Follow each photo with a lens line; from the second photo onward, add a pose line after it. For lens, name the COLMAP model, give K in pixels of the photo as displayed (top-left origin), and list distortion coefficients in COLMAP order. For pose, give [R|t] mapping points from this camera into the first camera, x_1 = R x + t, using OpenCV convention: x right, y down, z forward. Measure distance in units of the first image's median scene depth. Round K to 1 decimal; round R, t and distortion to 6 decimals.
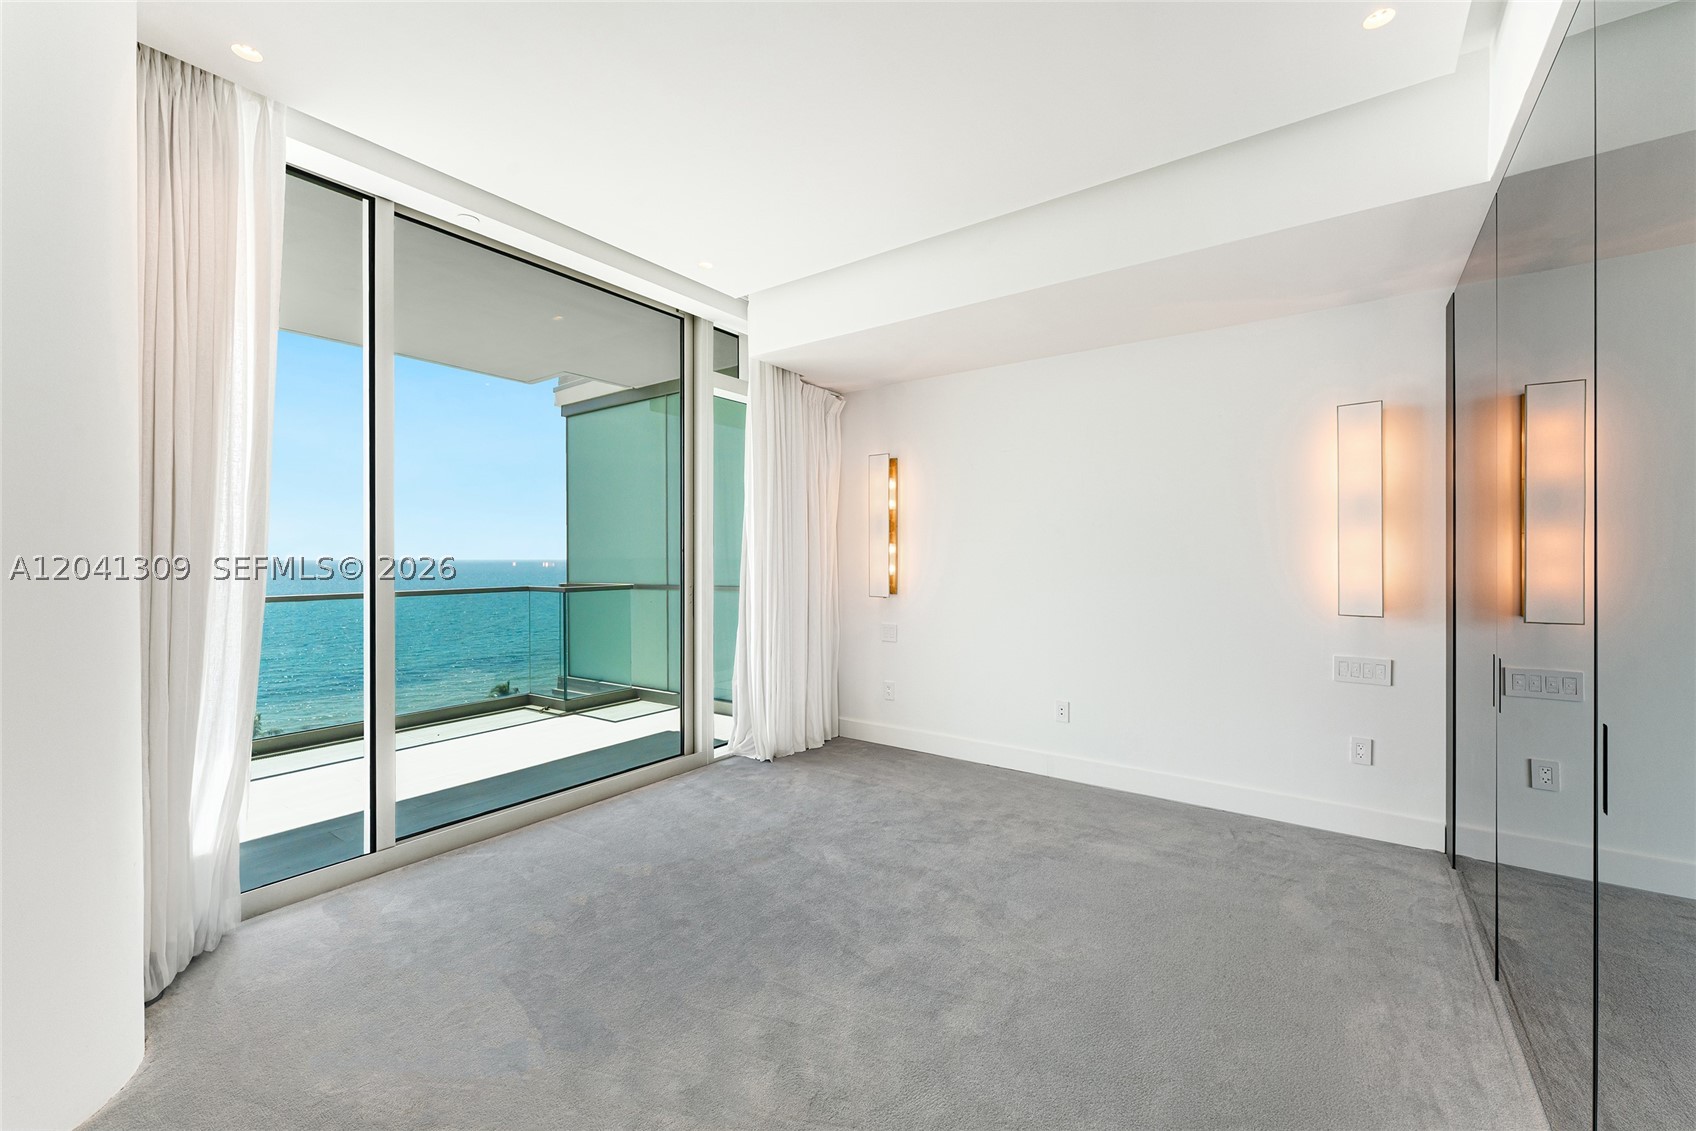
lens RADIAL K [[694.5, 0, 827.7], [0, 694.5, 558.5], [0, 0, 1]] dist [-0.000892, -0.000123]
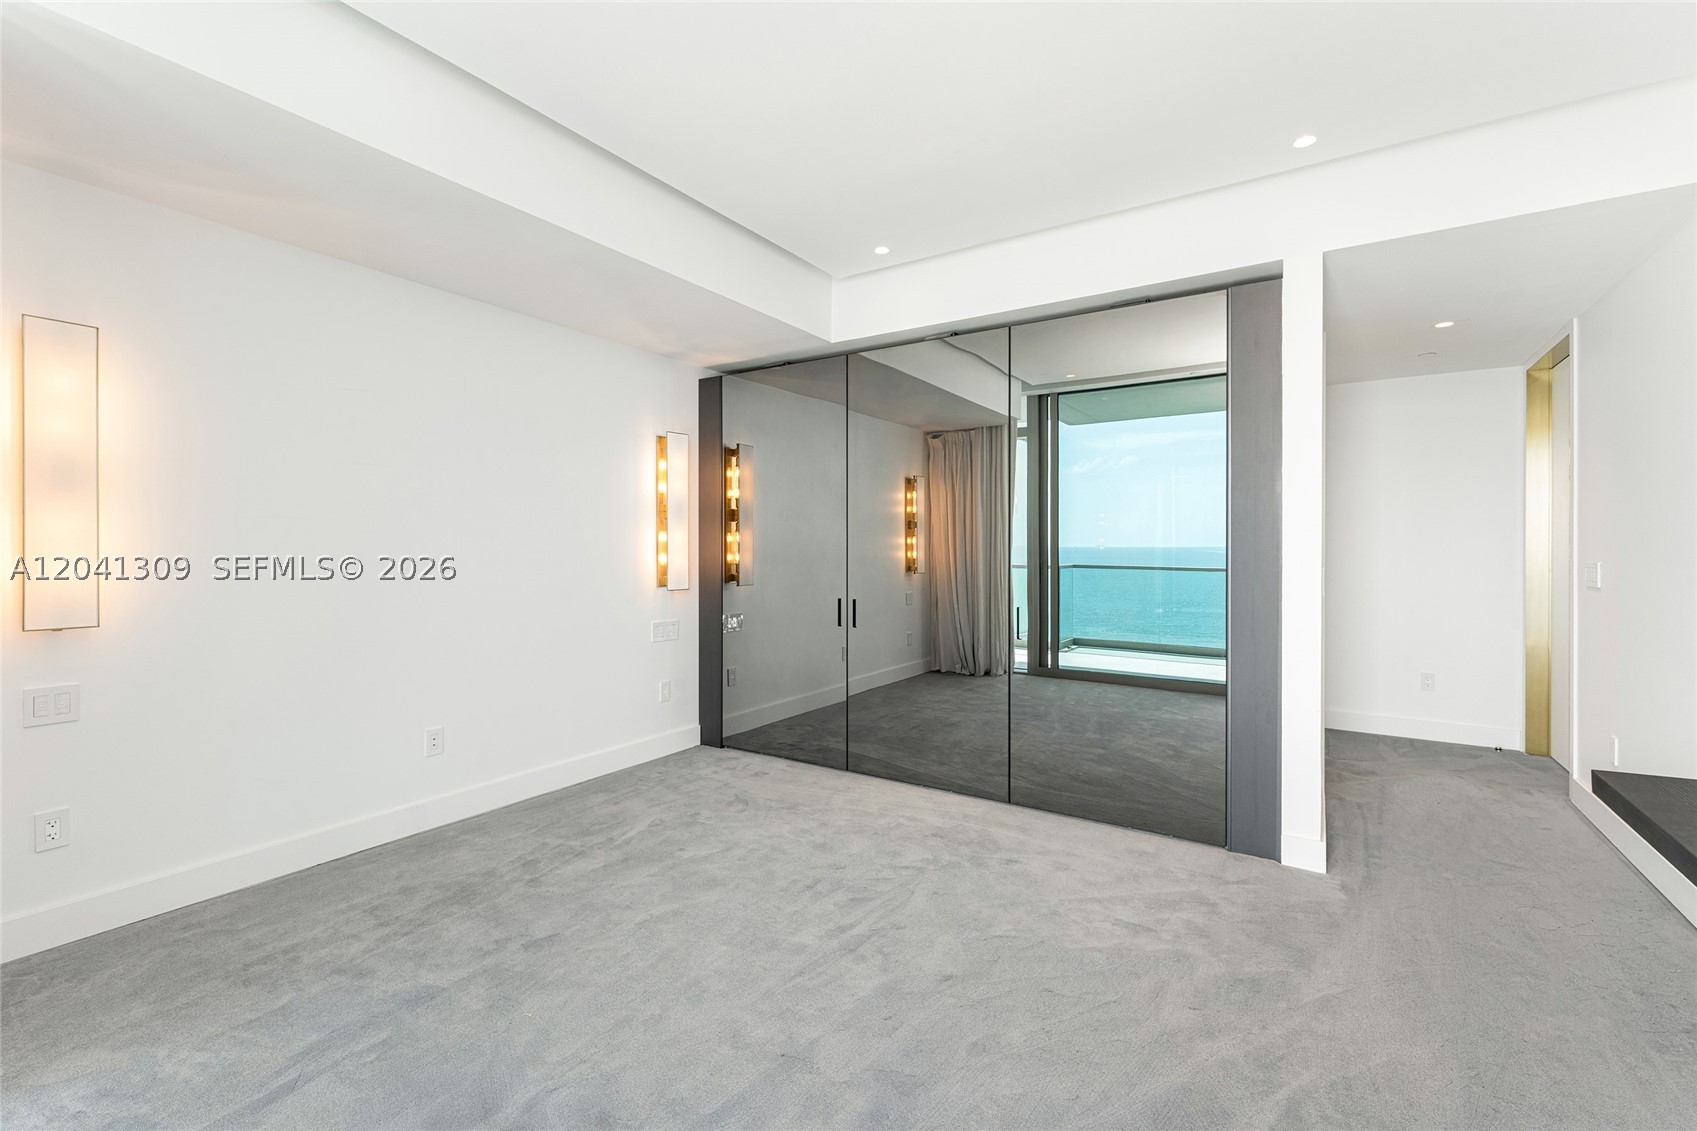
lens RADIAL K [[709.0, 0, 854.0], [0, 709.0, 567.1], [0, 0, 1]] dist [0.003137, 0.000110]
pose [[-0.066232, -0.022482, 0.997551, -0.618731], [0.001138, 0.999744, 0.022607, 0.003677], [-0.997804, 0.002633, -0.066189, 0.712904]]
